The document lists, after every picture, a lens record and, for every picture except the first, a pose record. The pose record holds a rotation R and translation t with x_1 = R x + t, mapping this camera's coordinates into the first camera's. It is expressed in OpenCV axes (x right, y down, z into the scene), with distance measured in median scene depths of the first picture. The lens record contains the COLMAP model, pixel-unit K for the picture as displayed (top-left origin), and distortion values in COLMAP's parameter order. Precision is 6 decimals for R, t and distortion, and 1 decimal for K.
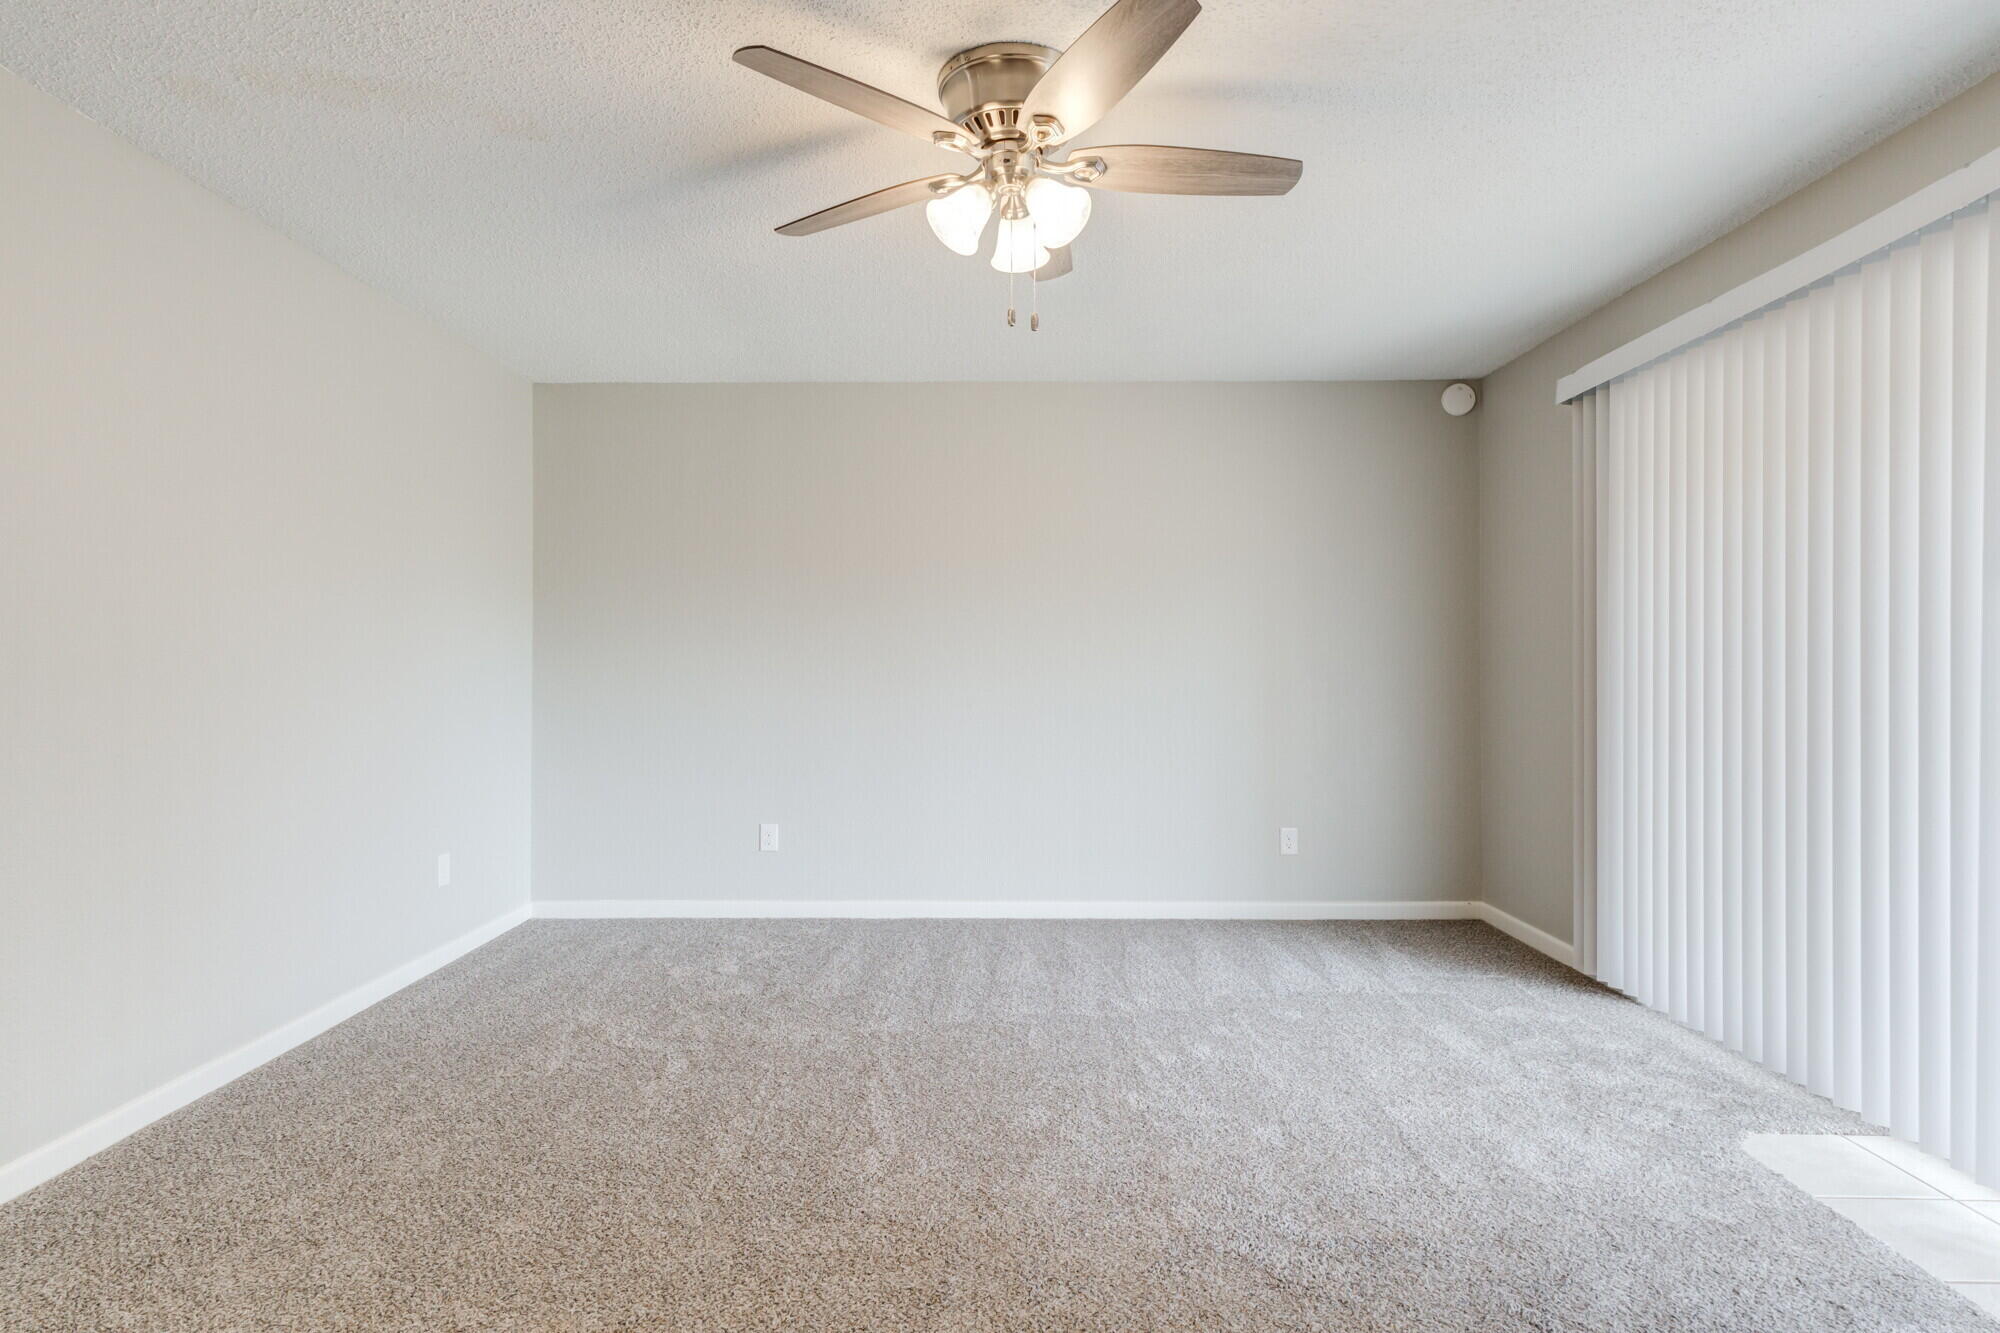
lens RADIAL K [[1023.7, 0, 1003.8], [0, 1023.7, 668.9], [0, 0, 1]] dist [0.020139, 0.000216]
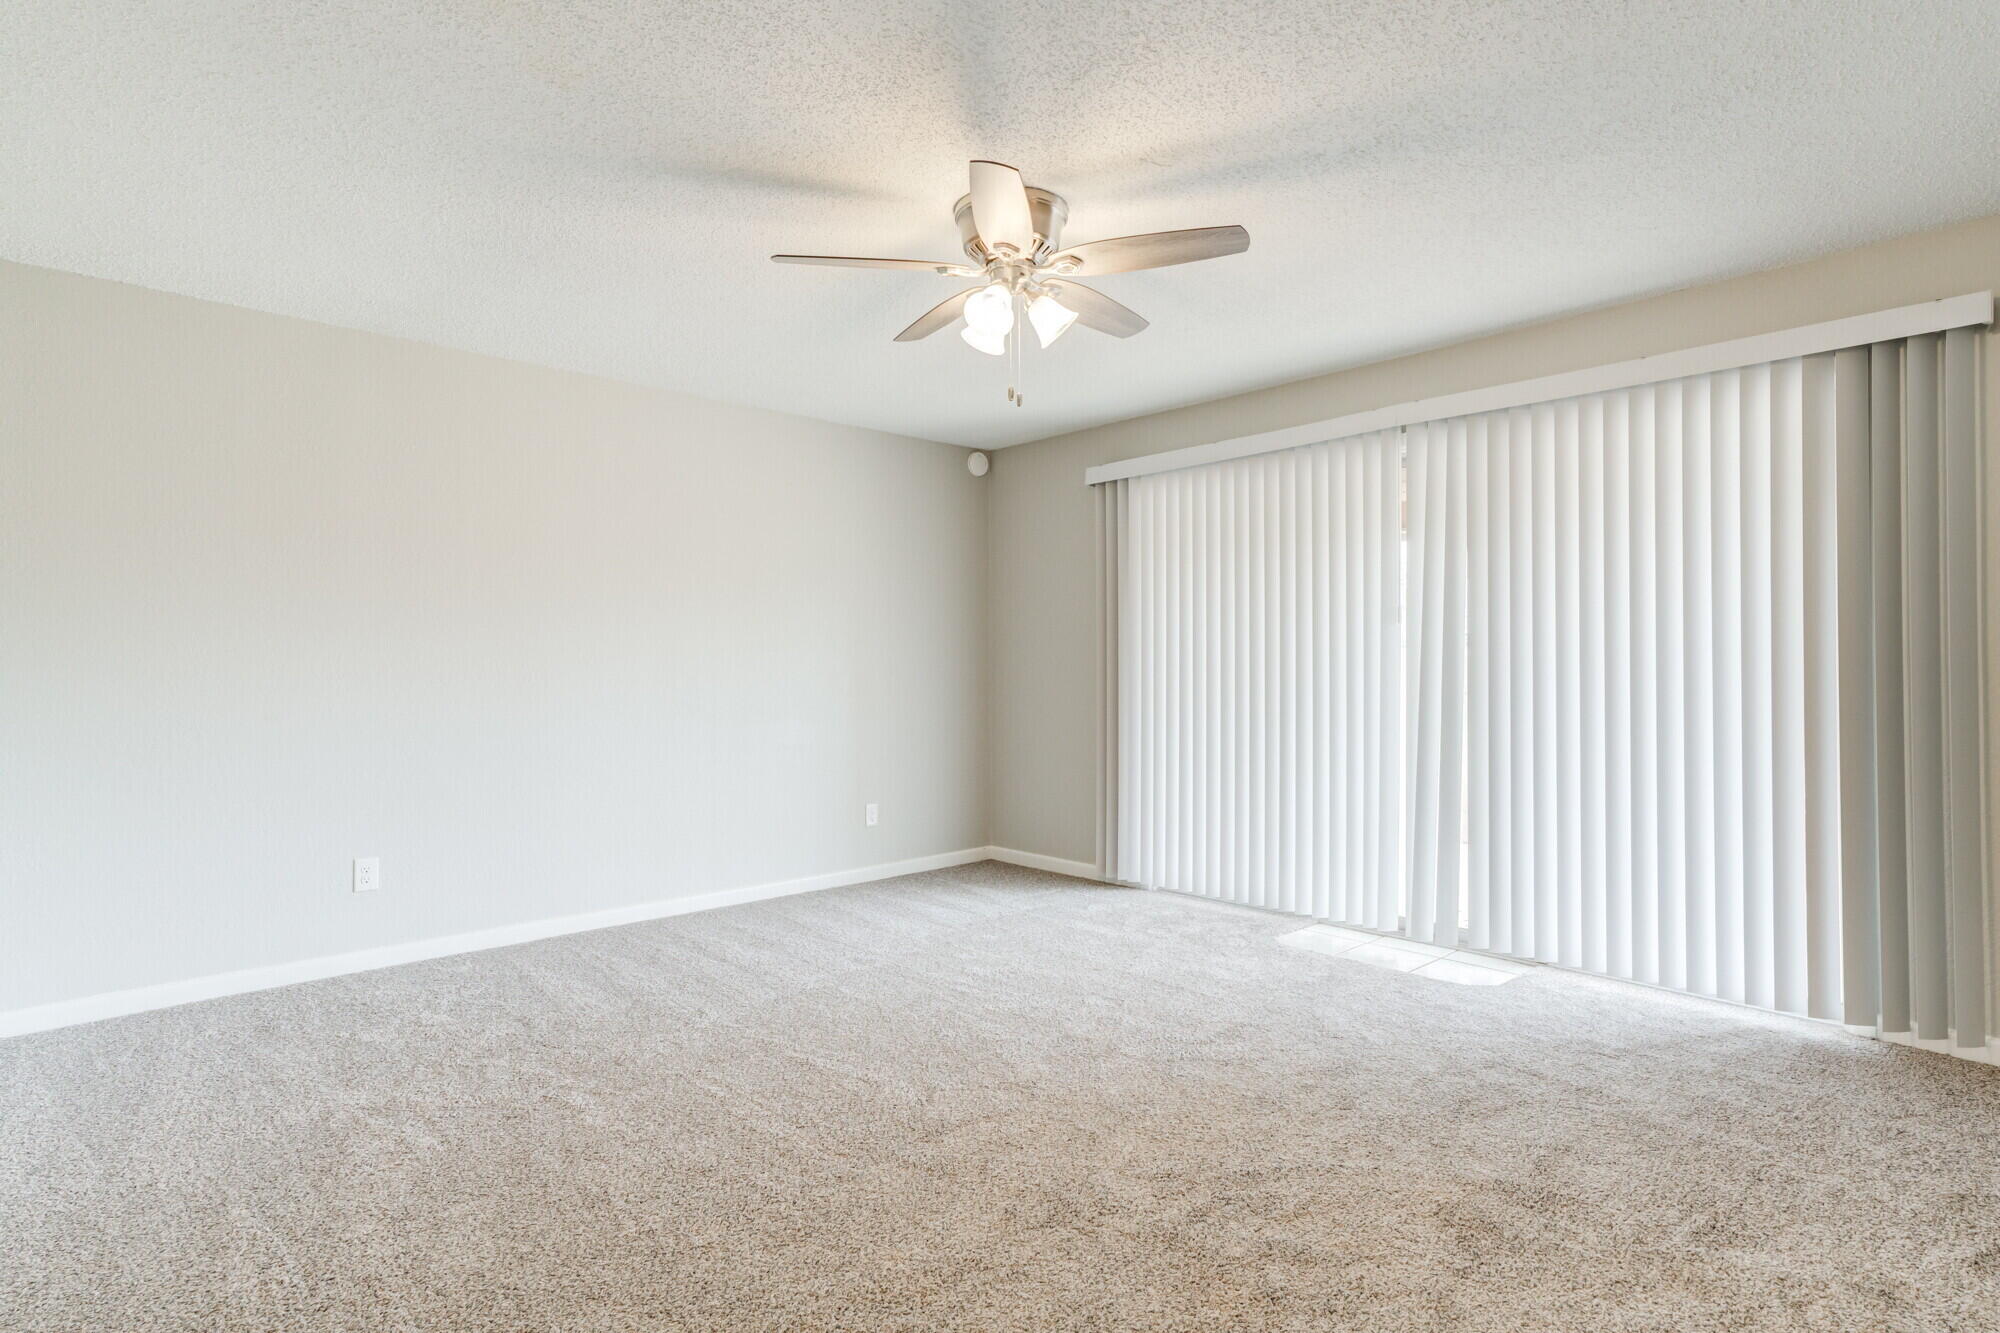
lens RADIAL K [[1023.7, 0, 981.0], [0, 1023.7, 653.9], [0, 0, 1]] dist [0.020139, 0.000216]
pose [[0.730095, 0.009728, 0.683277, -0.556121], [0.002827, 0.999847, -0.017255, 0.003088], [-0.683340, 0.014529, 0.729956, 0.058484]]
